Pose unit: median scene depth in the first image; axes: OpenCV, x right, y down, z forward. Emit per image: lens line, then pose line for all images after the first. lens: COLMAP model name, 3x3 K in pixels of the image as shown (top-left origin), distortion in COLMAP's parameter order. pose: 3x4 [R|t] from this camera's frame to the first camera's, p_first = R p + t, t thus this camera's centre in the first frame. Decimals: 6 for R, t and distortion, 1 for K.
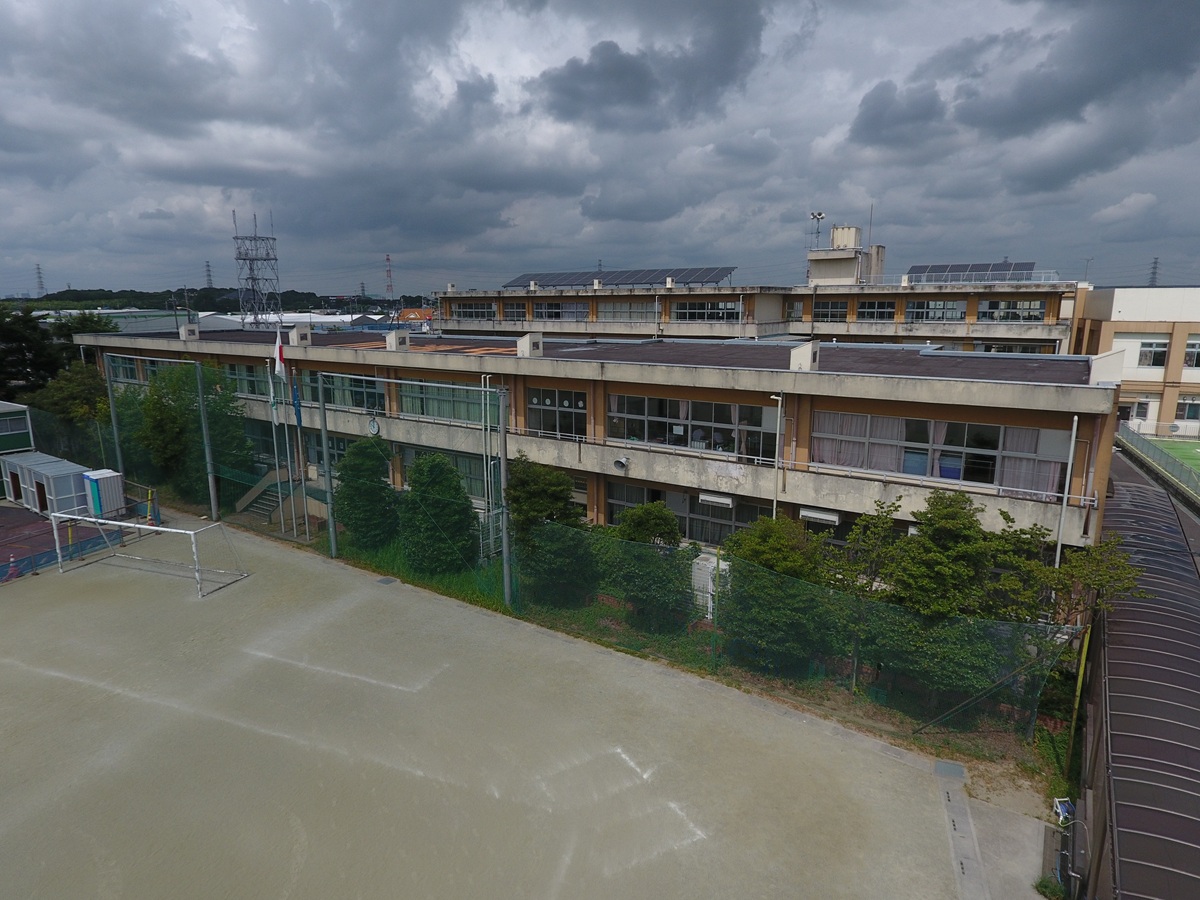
lens RADIAL K [[703.4, 0, 597.9], [0, 703.4, 446.2], [0, 0, 1]] dist [-0.004836, 0.002154]
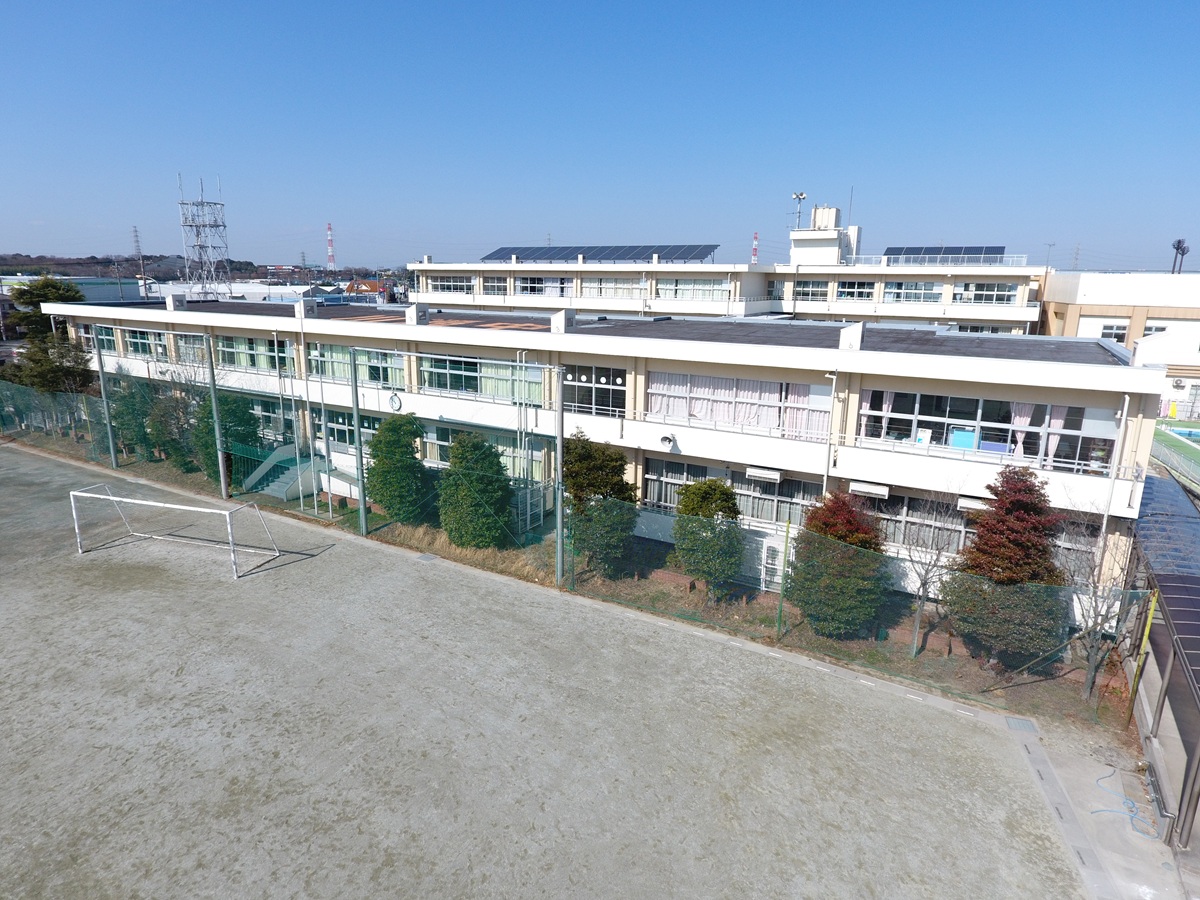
lens RADIAL K [[703.4, 0, 597.9], [0, 703.4, 446.2], [0, 0, 1]] dist [-0.004836, 0.002154]
pose [[0.997317, -0.000667, 0.073194, -0.123183], [-0.001853, 0.999408, 0.034347, -0.000728], [-0.073174, -0.034391, 0.996726, -0.006860]]
